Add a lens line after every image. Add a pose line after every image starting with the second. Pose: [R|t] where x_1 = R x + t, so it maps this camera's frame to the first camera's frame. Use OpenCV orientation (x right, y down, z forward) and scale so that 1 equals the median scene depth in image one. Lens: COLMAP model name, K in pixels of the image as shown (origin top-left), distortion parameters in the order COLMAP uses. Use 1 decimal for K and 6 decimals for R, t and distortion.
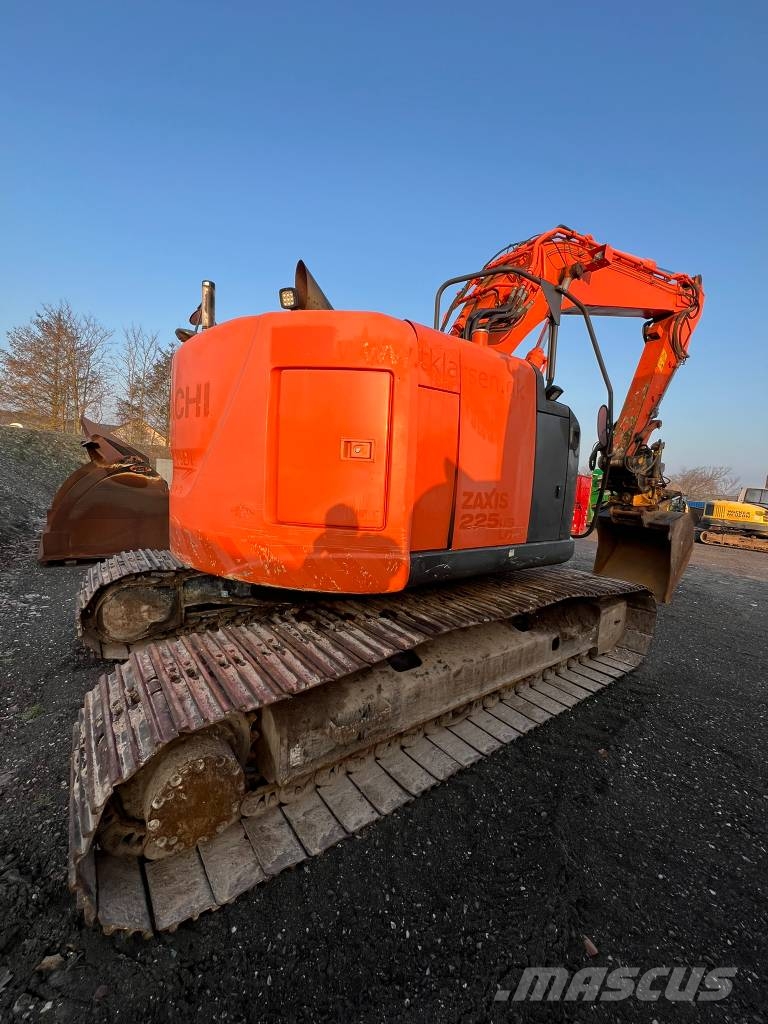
lens RADIAL K [[407.0, 0, 388.5], [0, 407.0, 512.4], [0, 0, 1]] dist [-0.000489, -0.000218]
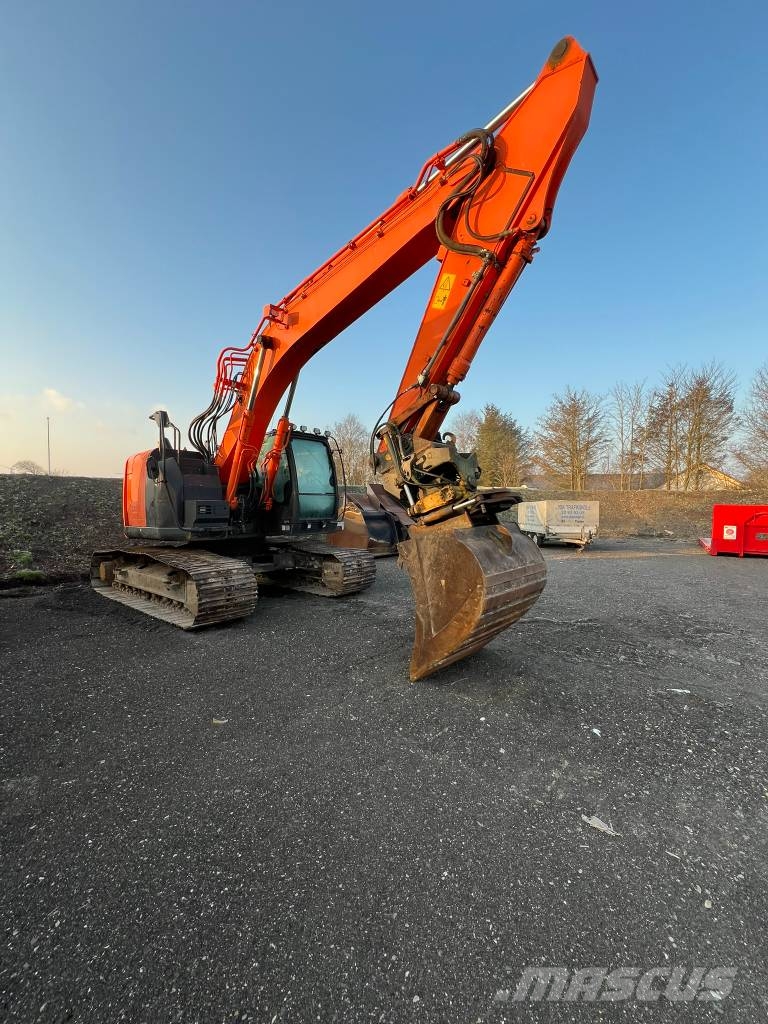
lens RADIAL K [[407.0, 0, 388.7], [0, 407.0, 508.2], [0, 0, 1]] dist [-0.000489, -0.000218]
pose [[0.219549, -0.062648, -0.973588, 2.636994], [-0.071345, 0.994233, -0.080065, 0.052570], [0.972989, 0.087039, 0.213813, 1.674933]]
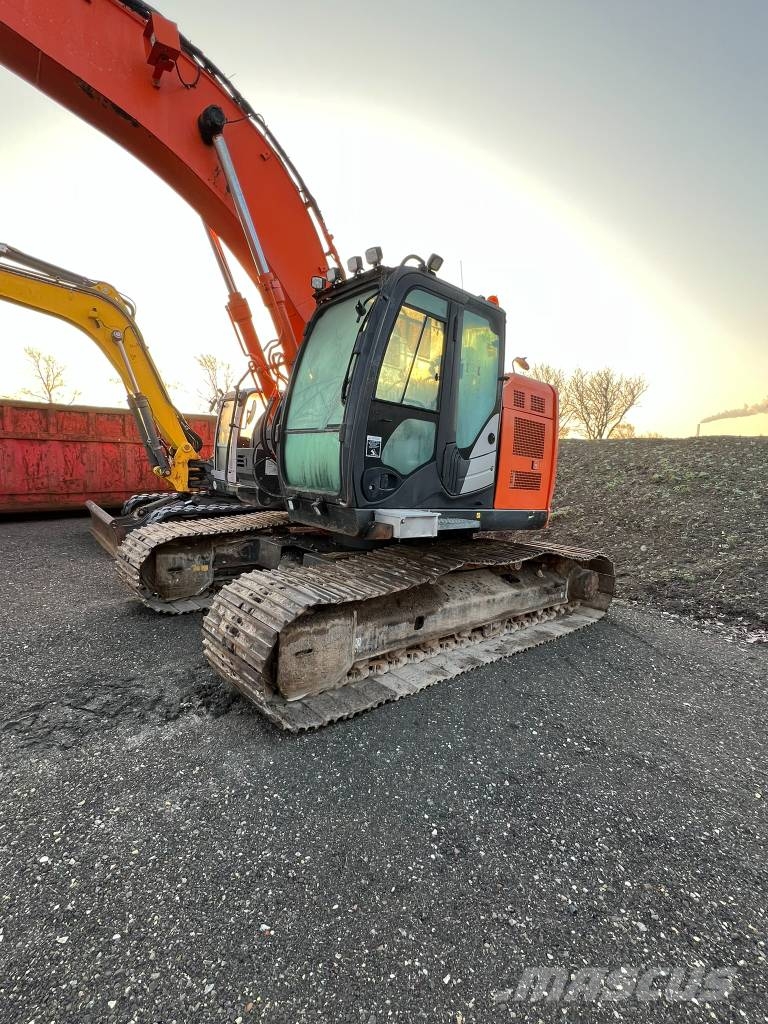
lens RADIAL K [[459.6, 0, 387.2], [0, 459.6, 508.4], [0, 0, 1]] dist [-0.002483, -0.001674]
pose [[-0.988580, -0.117615, -0.094216, 0.112306], [-0.132642, 0.975848, 0.173568, -0.224027], [0.071527, 0.184083, -0.980305, 2.898437]]
